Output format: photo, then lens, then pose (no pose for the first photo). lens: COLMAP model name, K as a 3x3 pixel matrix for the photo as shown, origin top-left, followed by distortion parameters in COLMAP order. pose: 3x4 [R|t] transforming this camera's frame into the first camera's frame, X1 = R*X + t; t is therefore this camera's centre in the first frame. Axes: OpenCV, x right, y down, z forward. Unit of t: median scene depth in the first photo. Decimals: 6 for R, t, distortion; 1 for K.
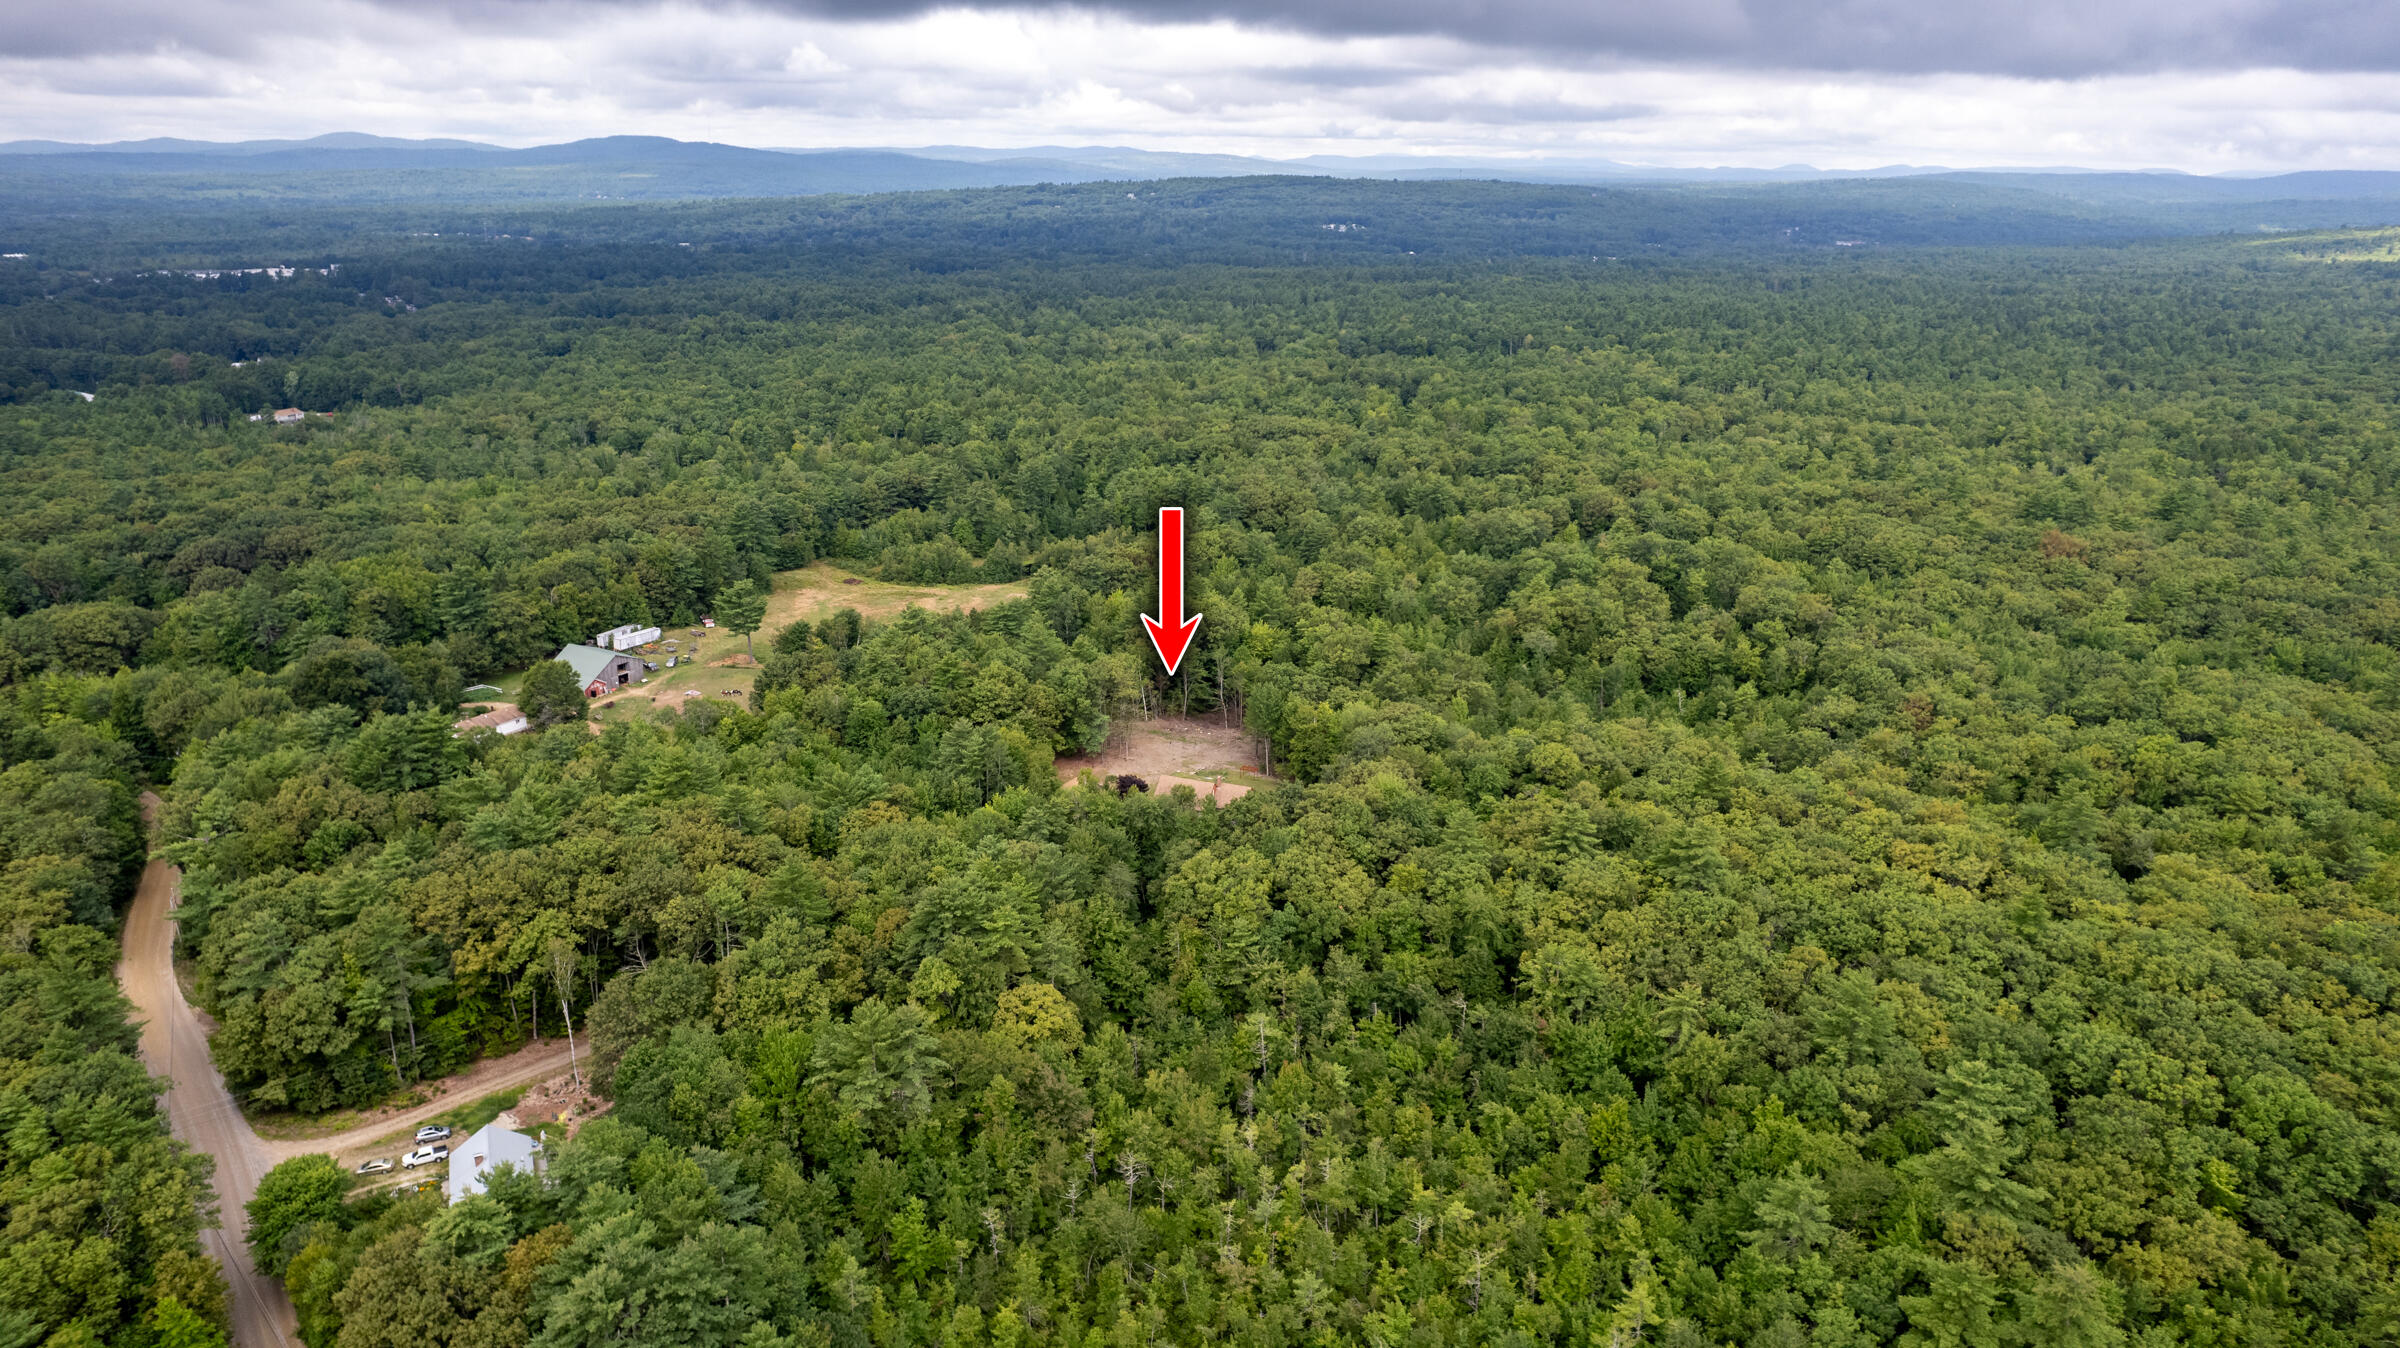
lens RADIAL K [[1524.3, 0, 1195.7], [0, 1524.3, 679.9], [0, 0, 1]] dist [-0.063750, 0.037590]
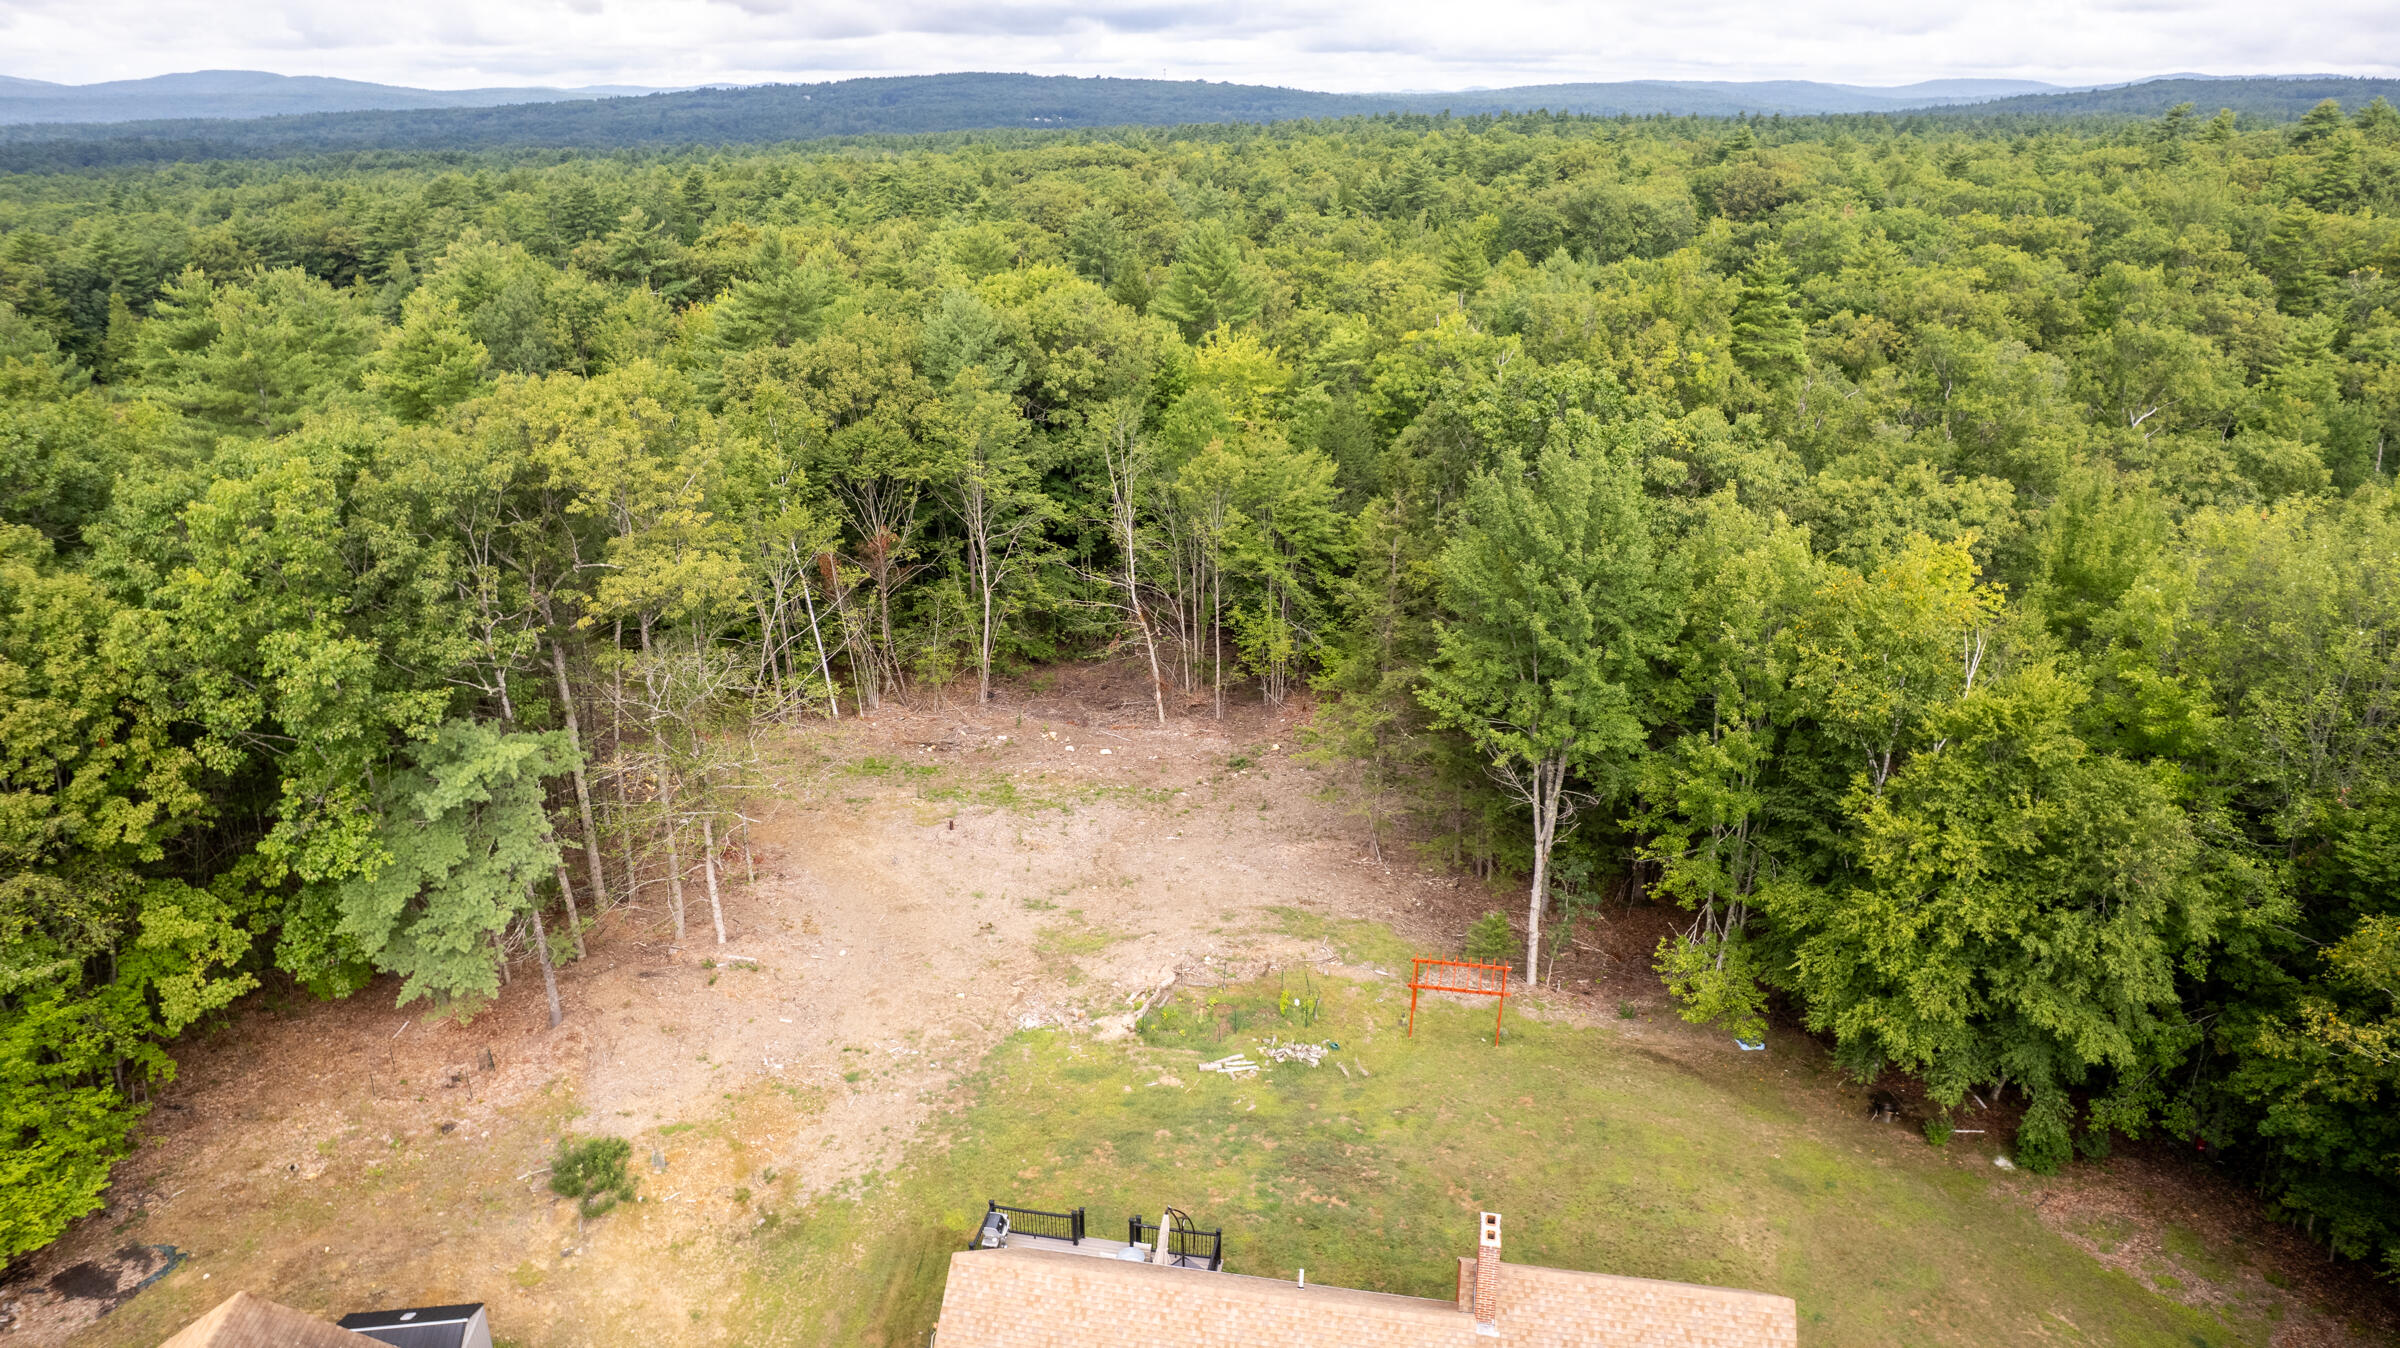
lens RADIAL K [[1524.3, 0, 1201.6], [0, 1524.3, 675.4], [0, 0, 1]] dist [-0.063750, 0.037590]
pose [[0.980305, -0.081413, 0.179930, -0.019133], [0.075480, 0.996361, 0.039586, 0.015363], [-0.182498, -0.025225, 0.982883, 0.786226]]
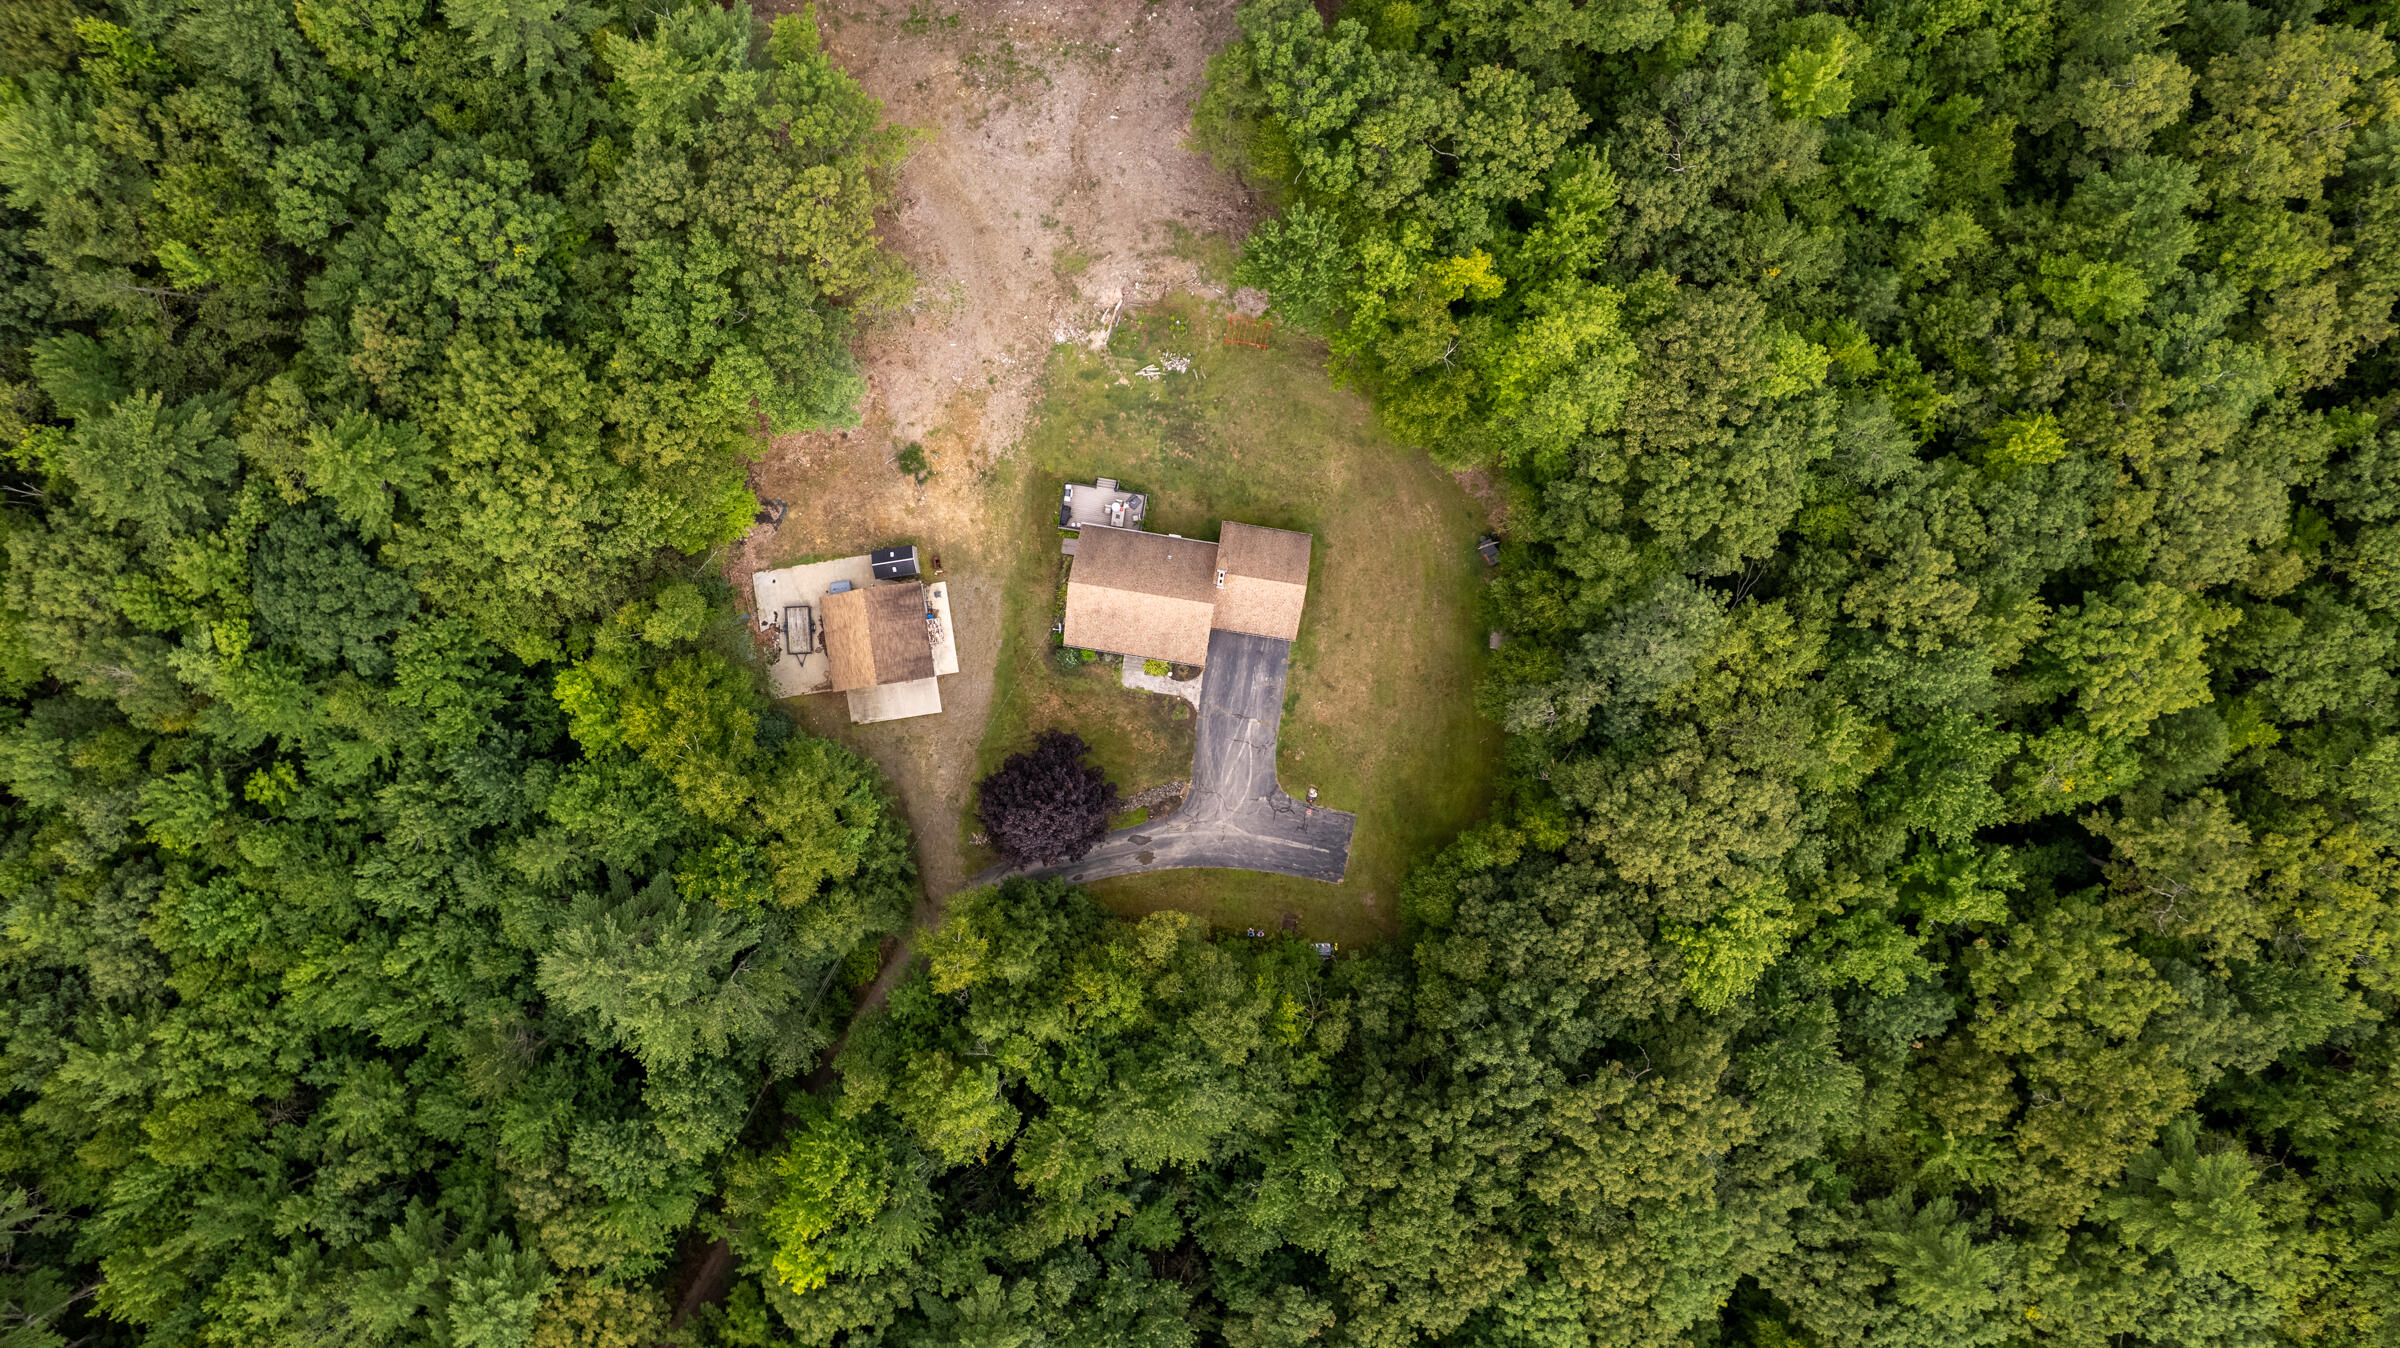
lens RADIAL K [[1524.3, 0, 1207.9], [0, 1524.3, 672.9], [0, 0, 1]] dist [-0.063750, 0.037590]
pose [[0.974768, -0.223138, -0.006014, 0.007325], [0.072607, 0.291473, 0.953819, -0.259776], [-0.211080, -0.930190, 0.300320, 0.755304]]
